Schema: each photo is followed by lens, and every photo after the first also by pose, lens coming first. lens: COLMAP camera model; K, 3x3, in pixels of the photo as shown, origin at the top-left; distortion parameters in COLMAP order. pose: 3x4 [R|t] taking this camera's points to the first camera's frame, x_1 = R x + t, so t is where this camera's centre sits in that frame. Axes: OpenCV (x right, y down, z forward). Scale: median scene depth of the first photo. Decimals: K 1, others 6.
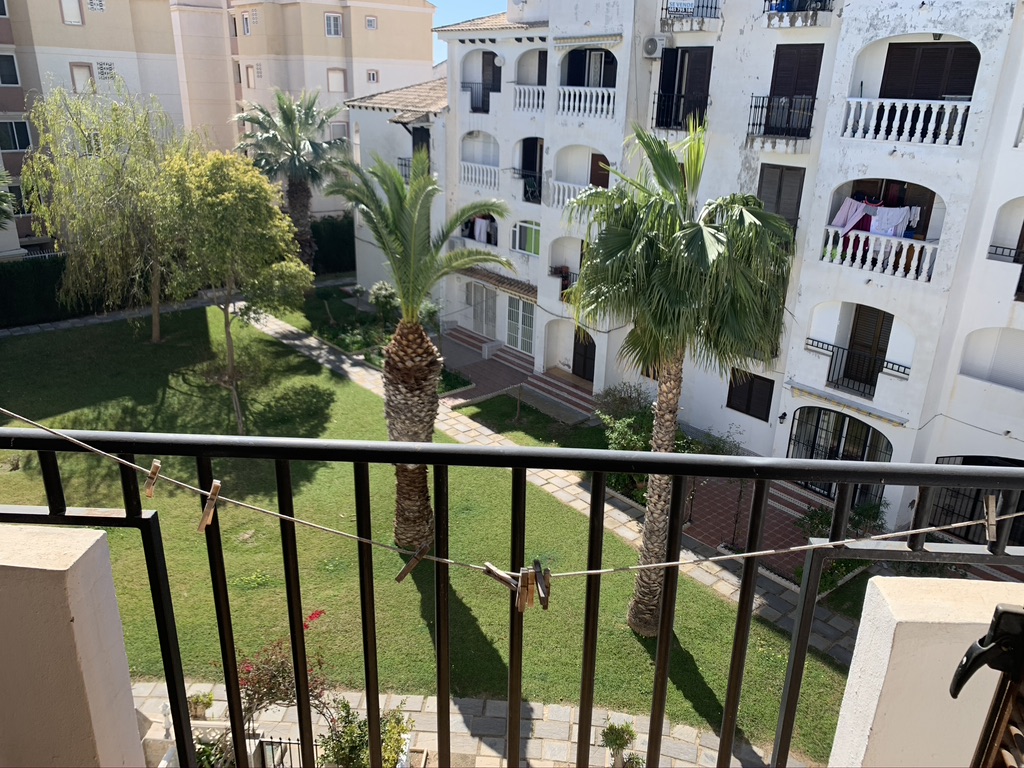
lens RADIAL K [[780.8, 0, 509.7], [0, 780.8, 389.3], [0, 0, 1]] dist [0.009132, -0.042346]
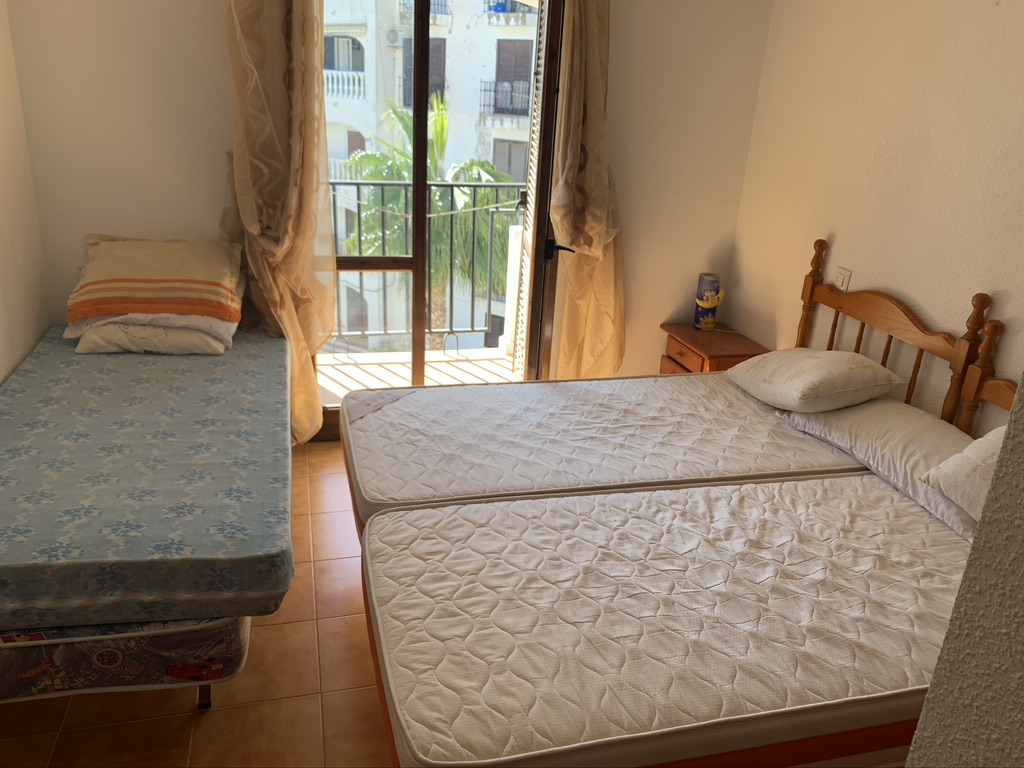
lens RADIAL K [[794.3, 0, 512.0], [0, 794.3, 384.0], [0, 0, 1]] dist [0.014084, -0.009203]
pose [[0.951338, -0.089543, 0.294852, -0.047067], [0.088067, 0.995946, 0.018310, 0.069348], [-0.295296, 0.008547, 0.955368, -0.179931]]
